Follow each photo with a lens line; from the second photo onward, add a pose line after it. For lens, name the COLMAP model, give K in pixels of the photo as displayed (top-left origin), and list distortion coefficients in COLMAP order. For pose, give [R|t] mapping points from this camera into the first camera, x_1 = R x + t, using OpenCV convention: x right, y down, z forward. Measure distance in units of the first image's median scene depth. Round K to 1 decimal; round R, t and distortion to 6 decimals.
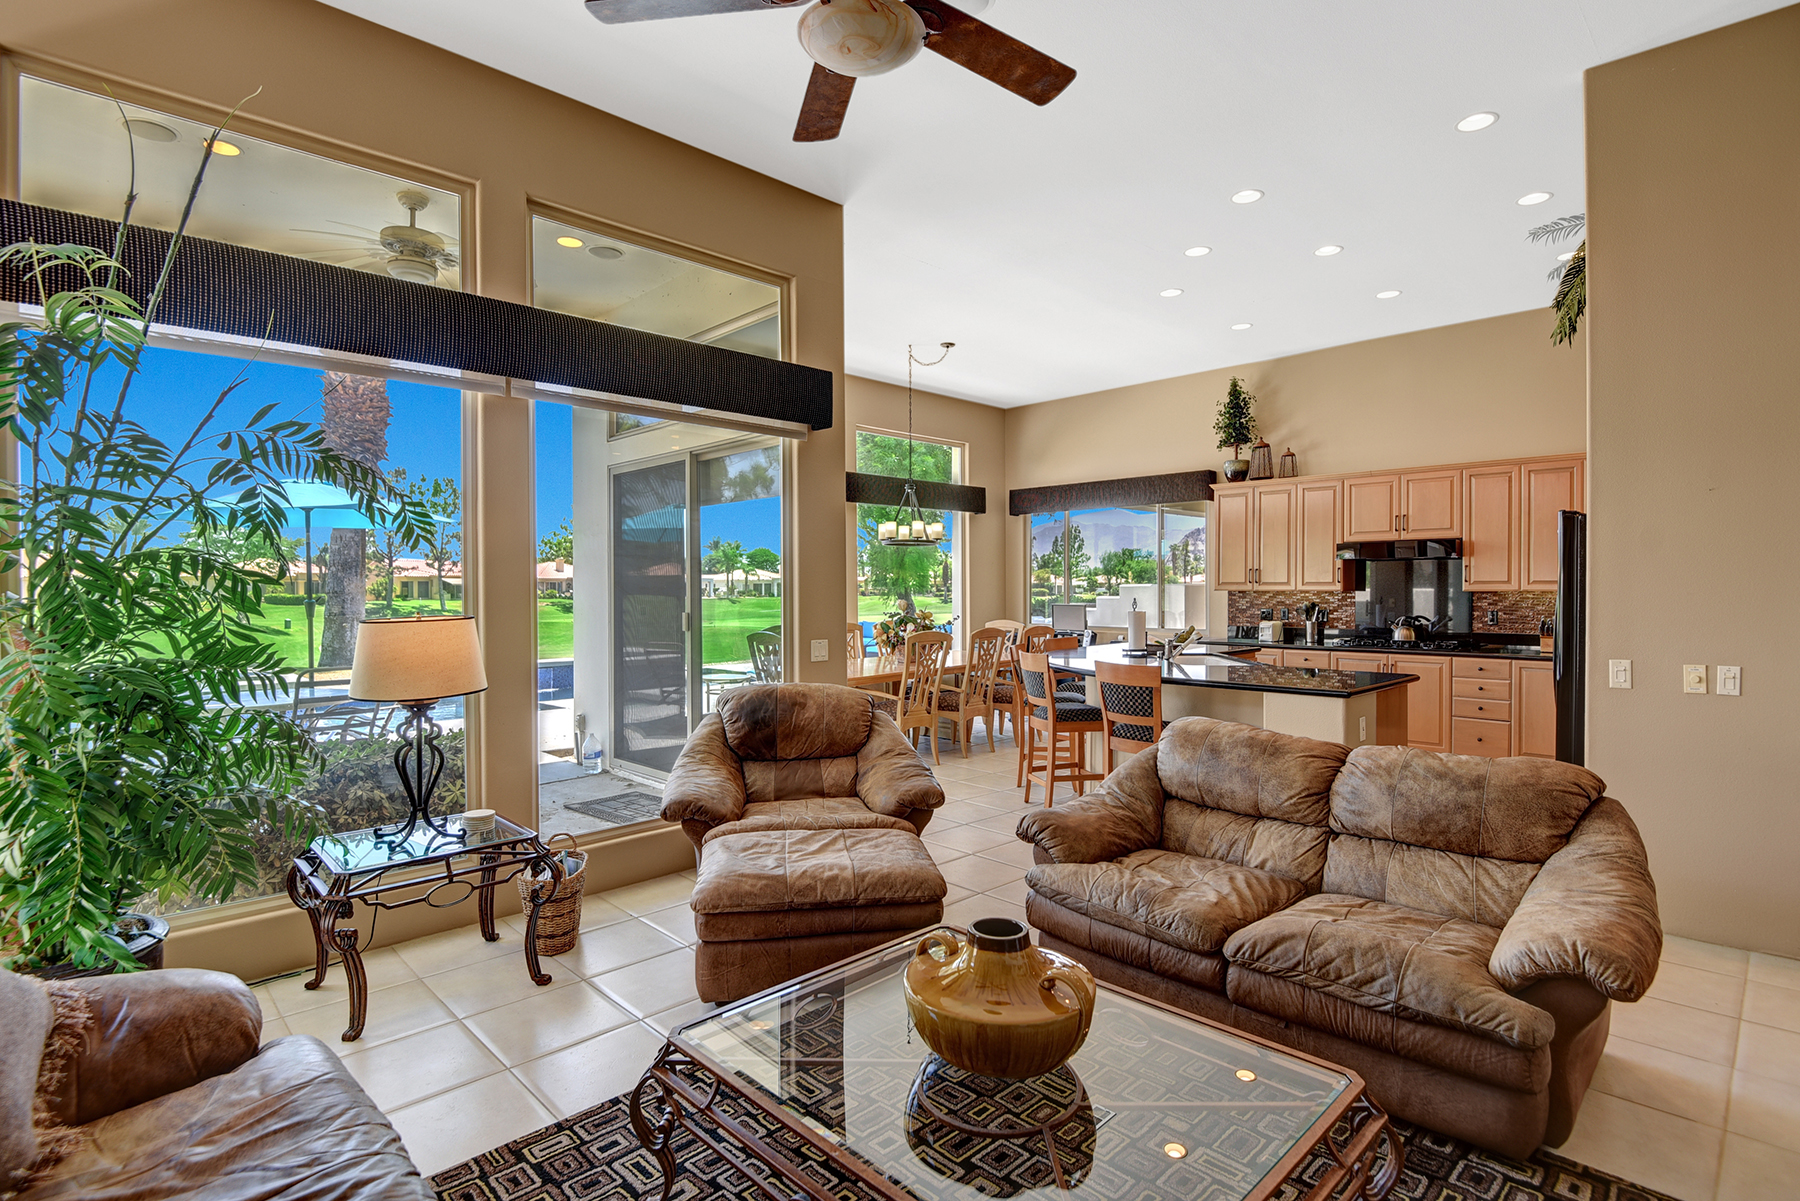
lens RADIAL K [[872.3, 0, 905.1], [0, 872.3, 591.5], [0, 0, 1]] dist [-0.035778, -0.000401]
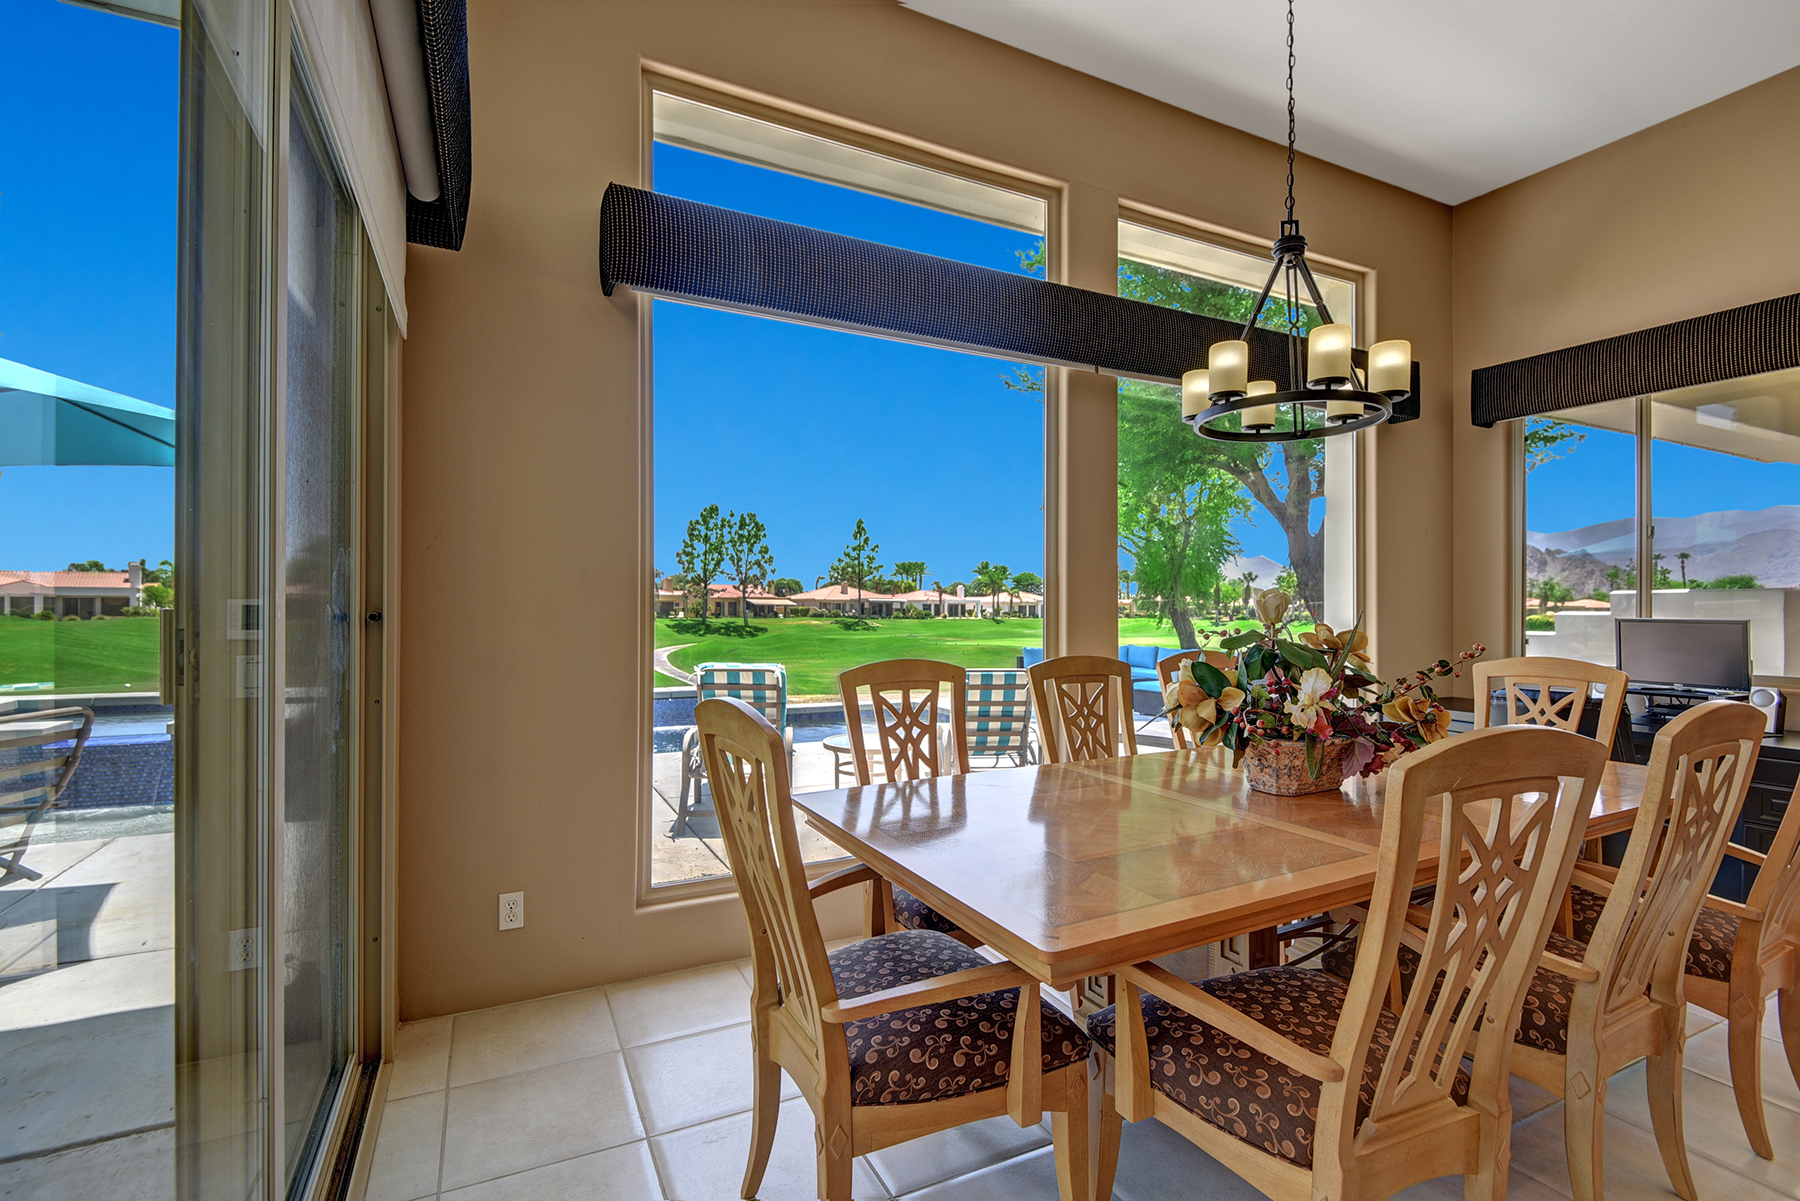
lens RADIAL K [[828.4, 0, 918.2], [0, 828.4, 610.9], [0, 0, 1]] dist [-0.005453, -0.003764]
pose [[0.957221, 0.008322, -0.289238, -0.046696], [-0.009315, 0.999955, -0.002056, 0.020692], [0.289208, 0.004662, 0.957255, 0.692893]]
